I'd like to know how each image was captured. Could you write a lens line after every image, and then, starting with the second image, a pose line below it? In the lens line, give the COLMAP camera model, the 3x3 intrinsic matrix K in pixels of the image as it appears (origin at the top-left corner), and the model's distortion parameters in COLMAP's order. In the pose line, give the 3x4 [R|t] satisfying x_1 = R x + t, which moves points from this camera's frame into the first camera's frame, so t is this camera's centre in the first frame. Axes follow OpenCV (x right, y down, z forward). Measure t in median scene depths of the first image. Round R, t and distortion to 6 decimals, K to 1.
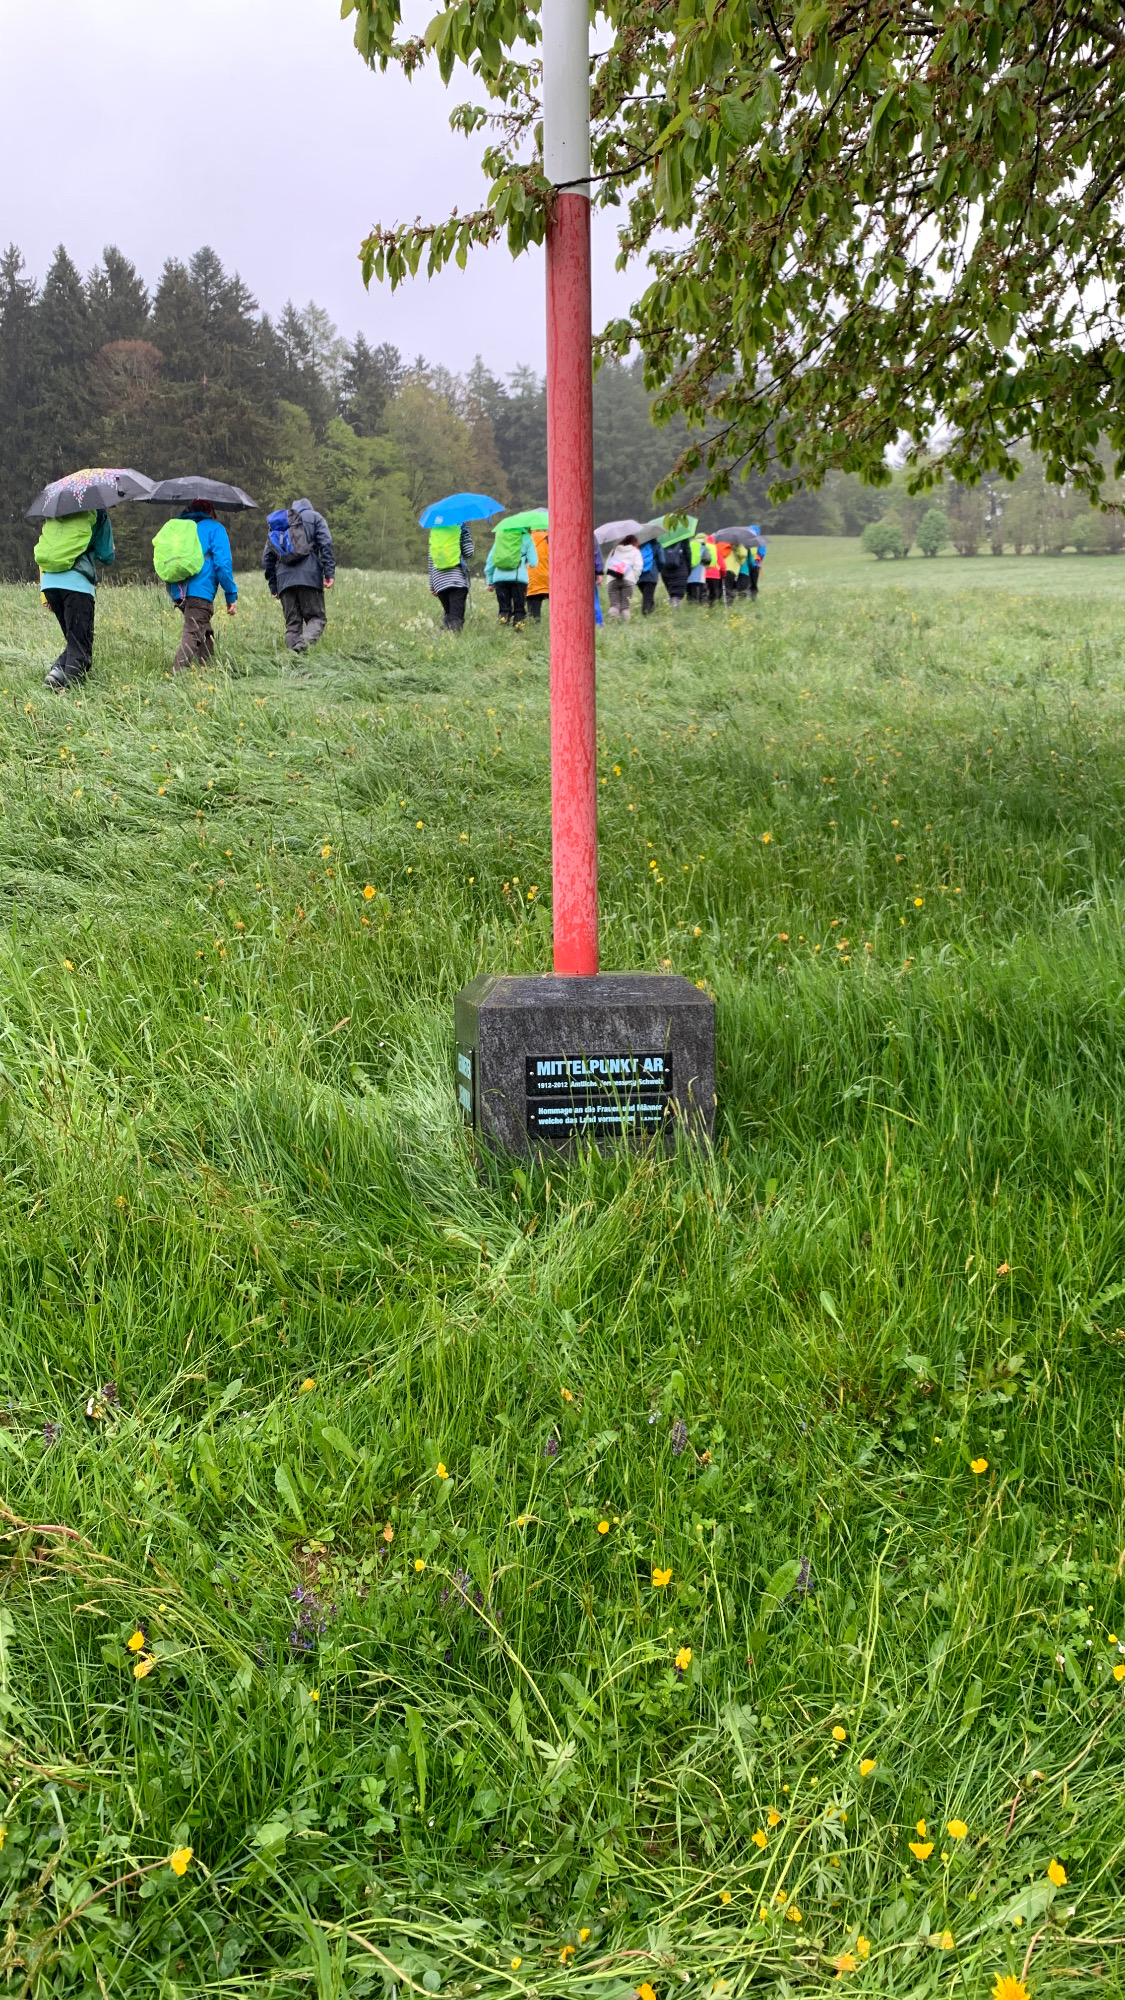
lens RADIAL K [[1524.5, 0, 563.1], [0, 1524.5, 996.9], [0, 0, 1]] dist [0.001289, 0.000345]
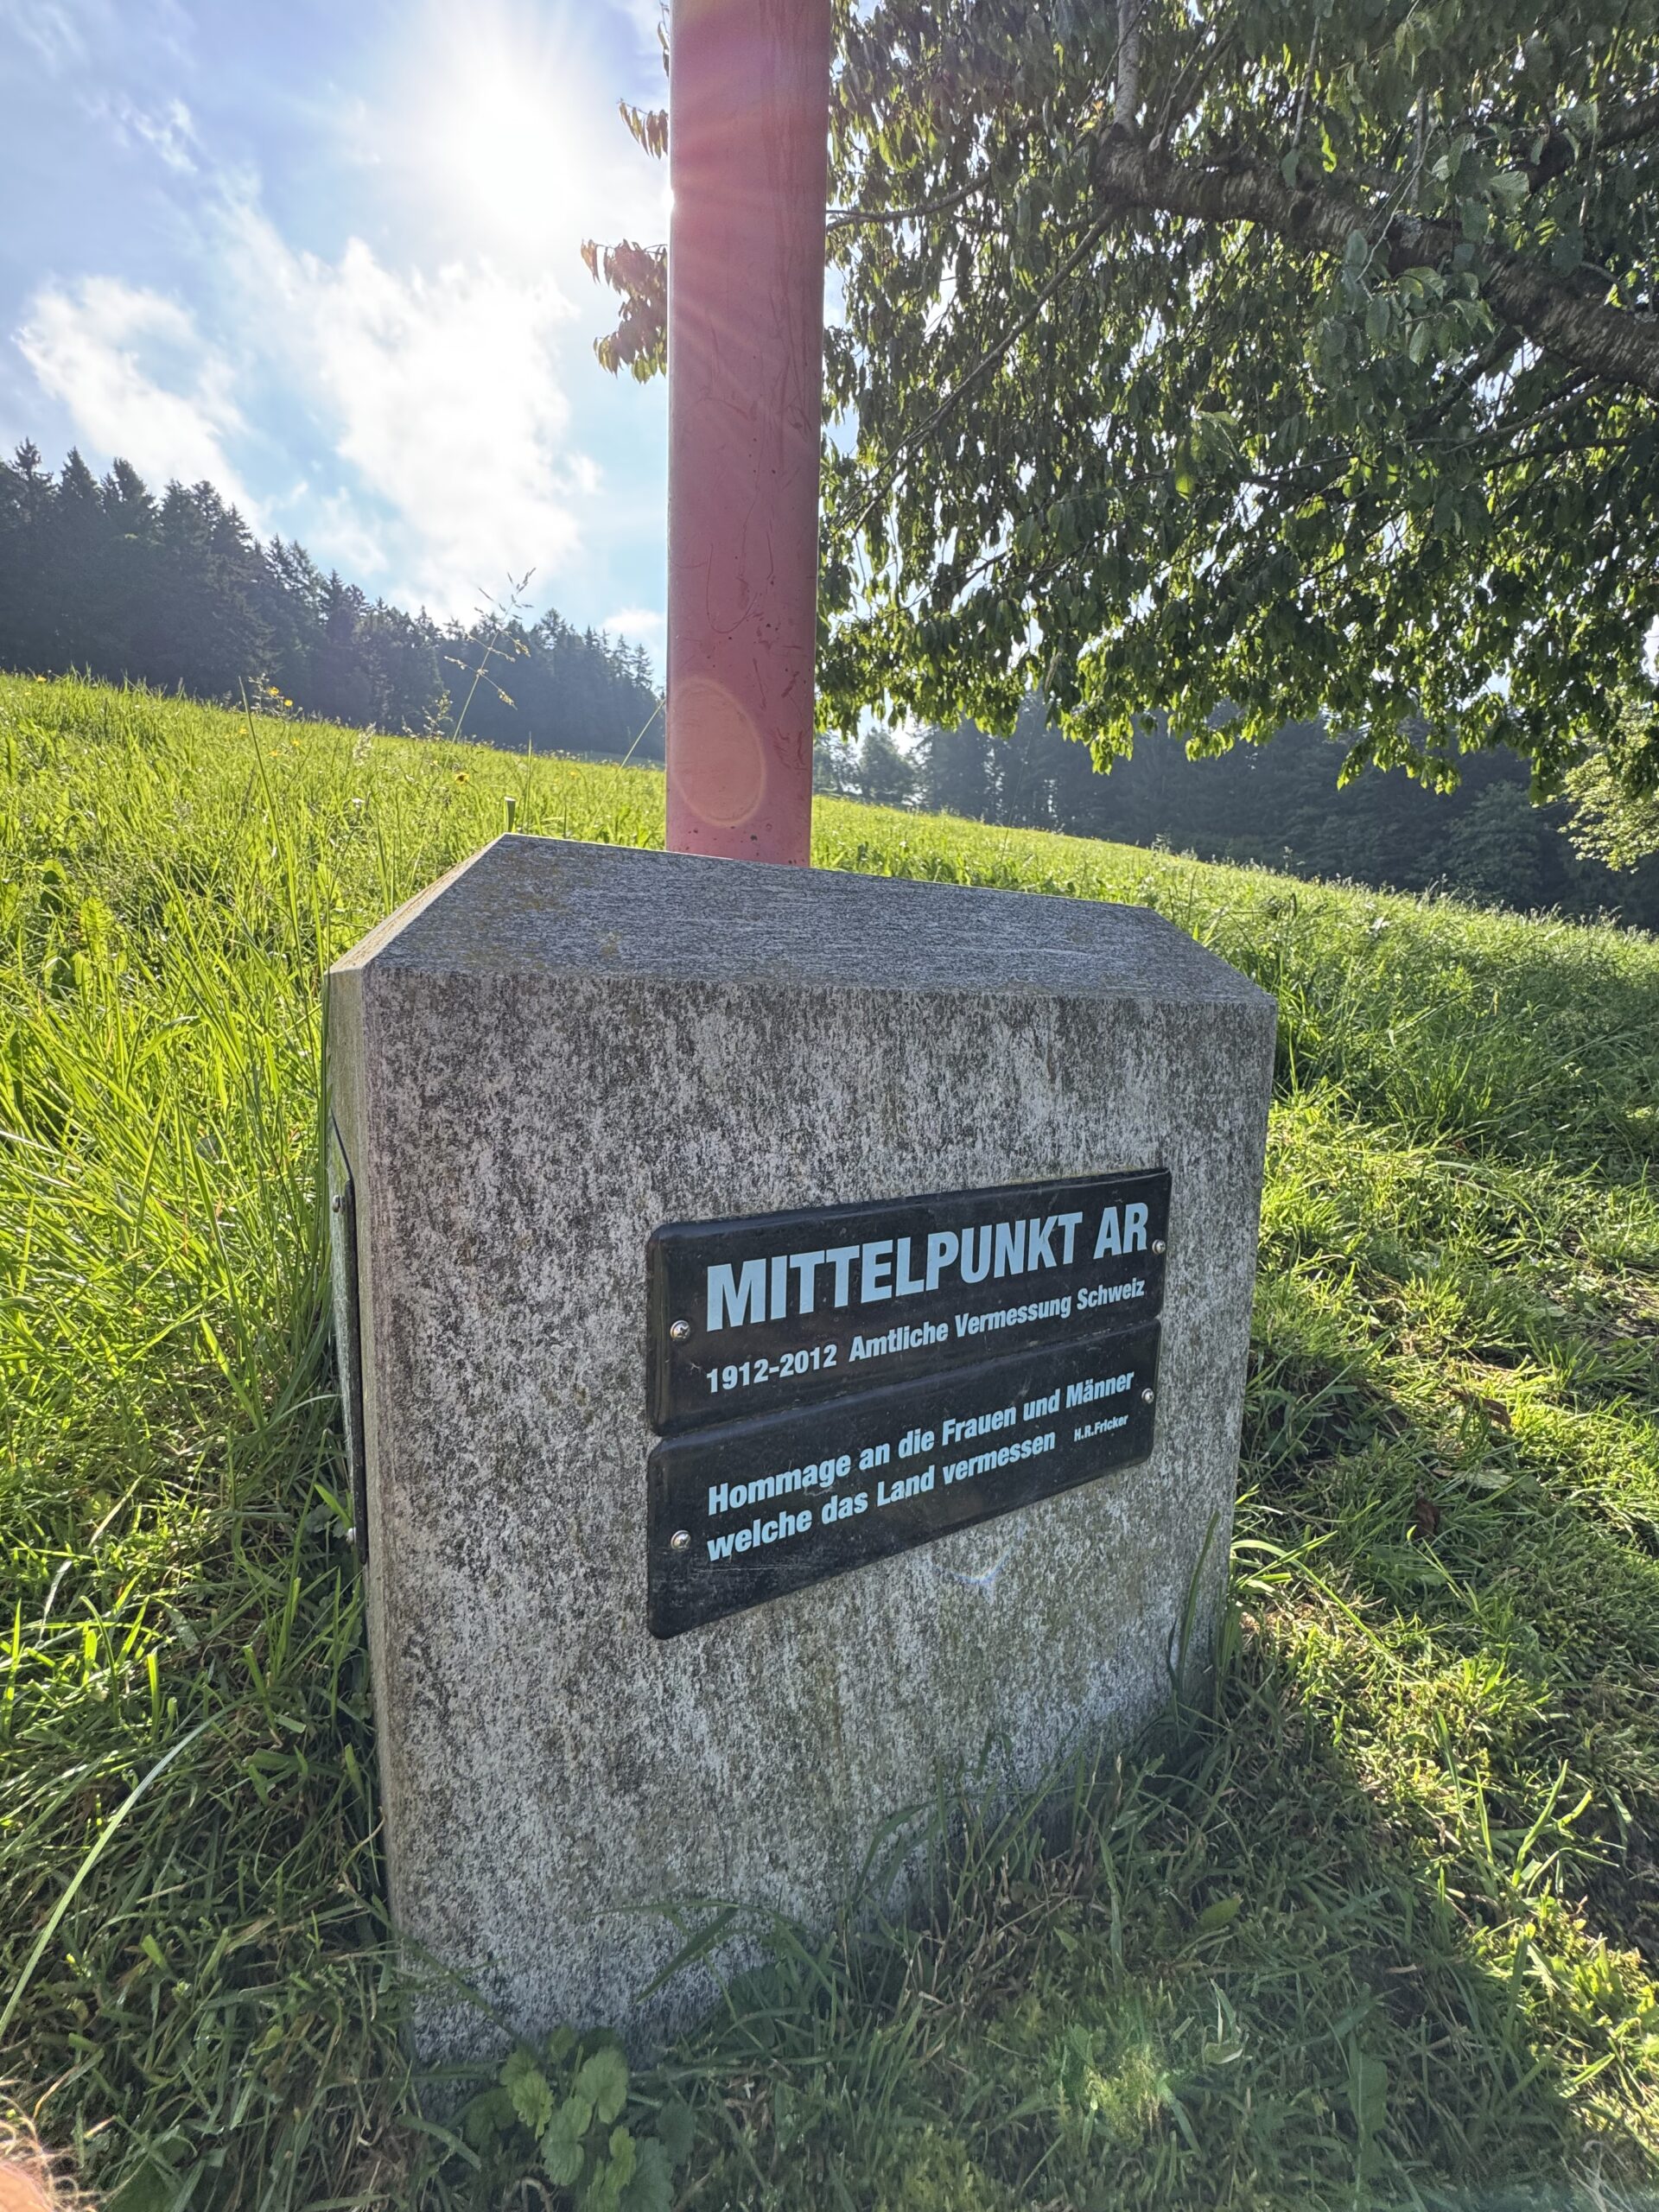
lens RADIAL K [[889.7, 0, 819.6], [0, 889.7, 1106.2], [0, 0, 1]] dist [-0.003264, -0.000102]
pose [[0.936565, -0.007858, 0.350406, -0.042830], [-0.018907, 0.997160, 0.072899, 0.013074], [-0.349984, -0.074900, 0.933757, 0.875442]]
